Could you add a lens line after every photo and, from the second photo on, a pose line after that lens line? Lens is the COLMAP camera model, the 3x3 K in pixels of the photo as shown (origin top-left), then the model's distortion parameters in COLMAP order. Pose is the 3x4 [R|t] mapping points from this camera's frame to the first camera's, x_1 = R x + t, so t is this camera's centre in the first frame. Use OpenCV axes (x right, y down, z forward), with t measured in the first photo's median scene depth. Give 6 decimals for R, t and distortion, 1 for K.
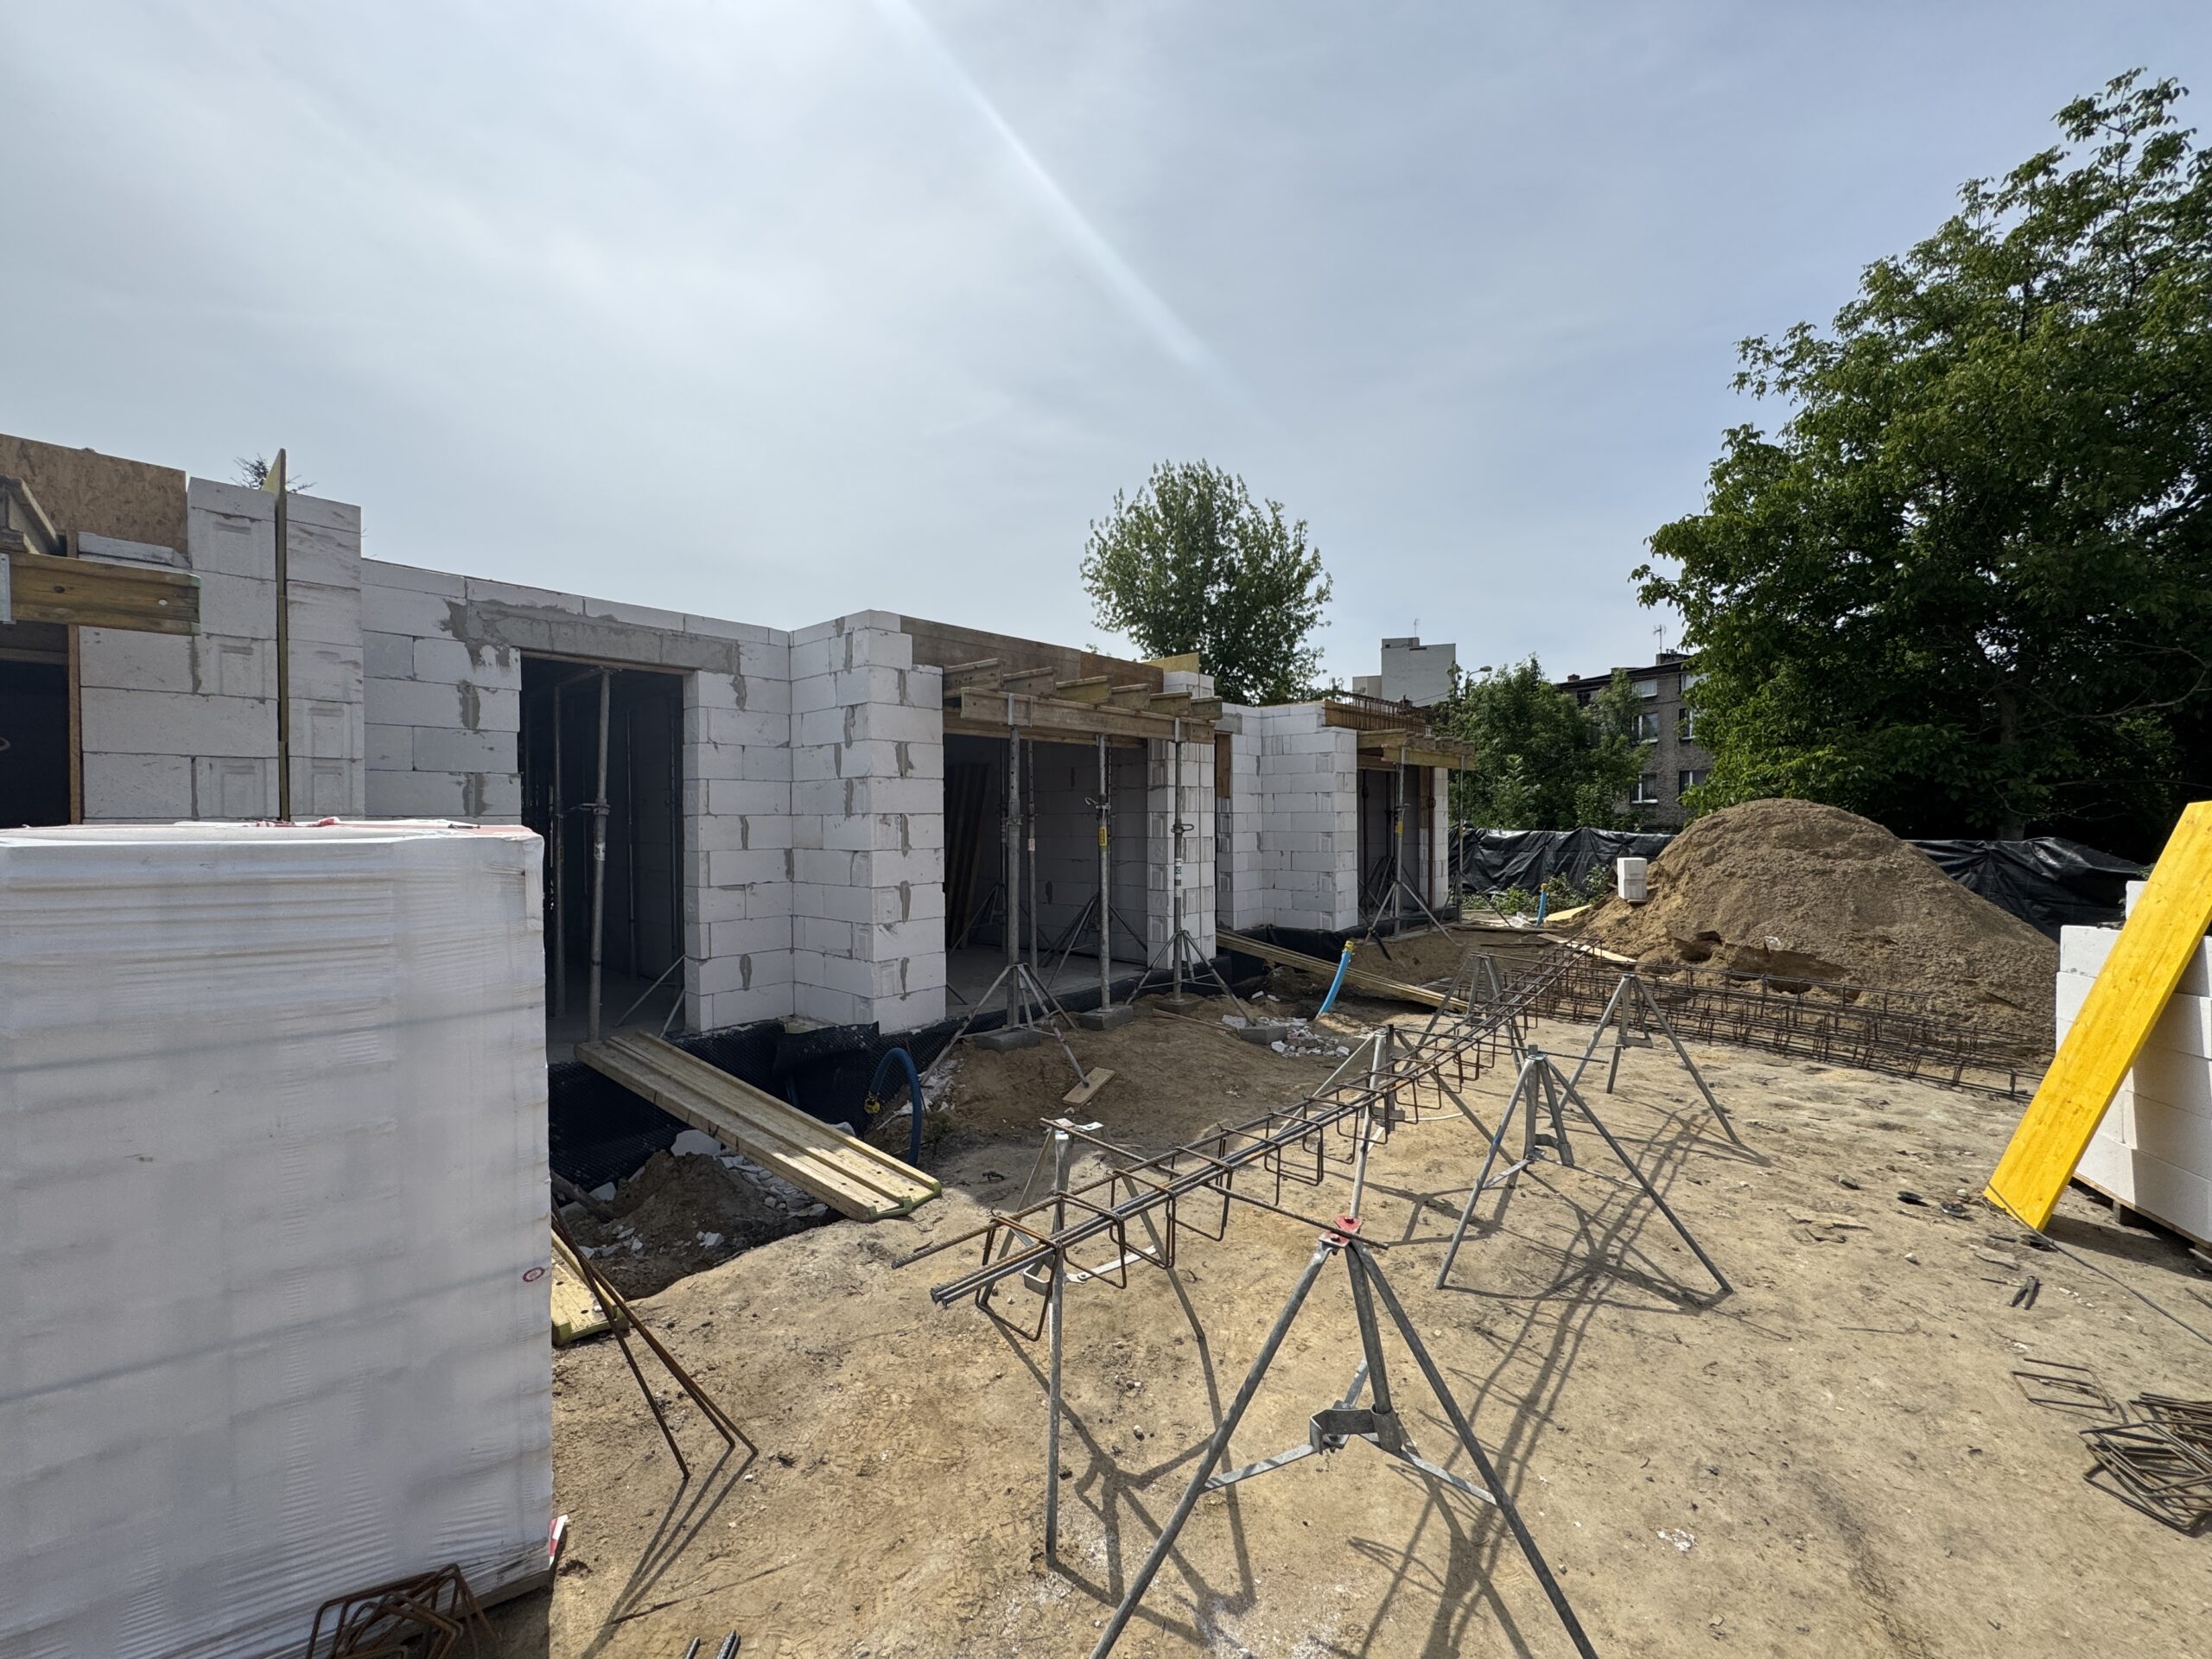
lens RADIAL K [[878.5, 0, 1091.4], [0, 878.5, 824.5], [0, 0, 1]] dist [-0.002574, -0.000036]
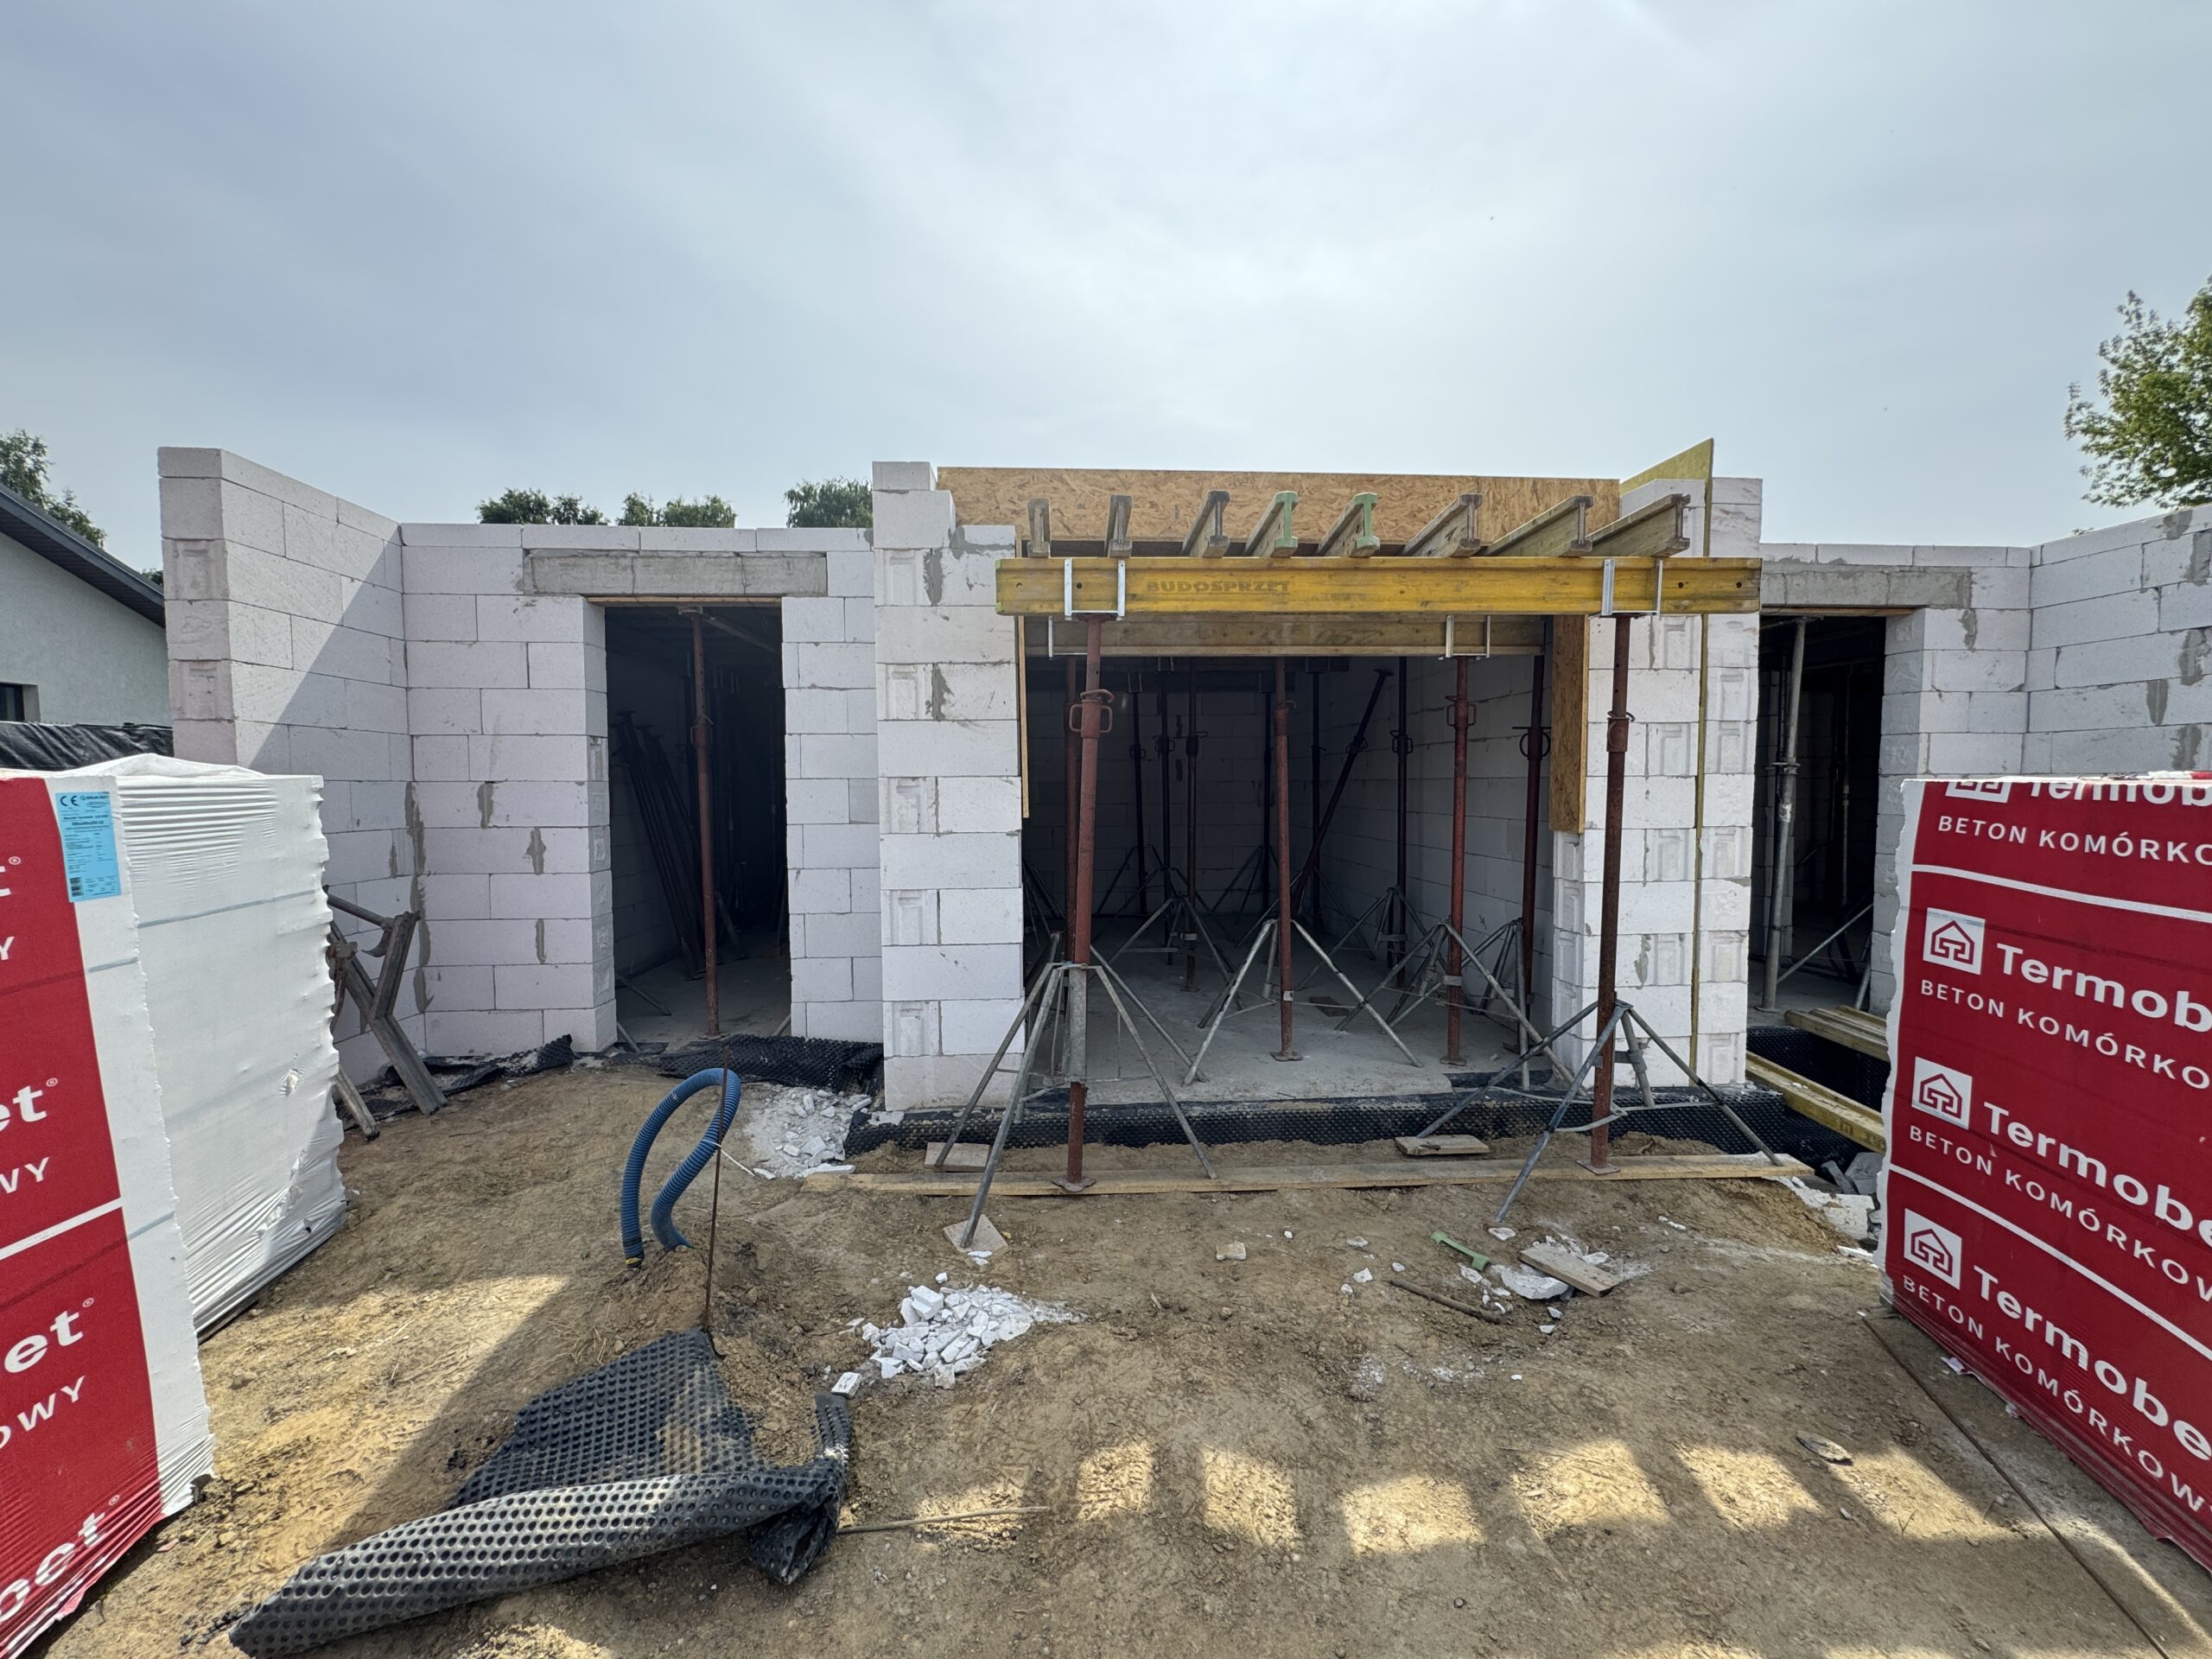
lens RADIAL K [[886.5, 0, 1102.7], [0, 886.5, 831.3], [0, 0, 1]] dist [-0.001303, 0.000585]
pose [[0.721613, 0.039048, -0.691195, -0.415499], [-0.006023, 0.998724, 0.050132, 0.006846], [0.692271, -0.032013, 0.720927, -0.206865]]
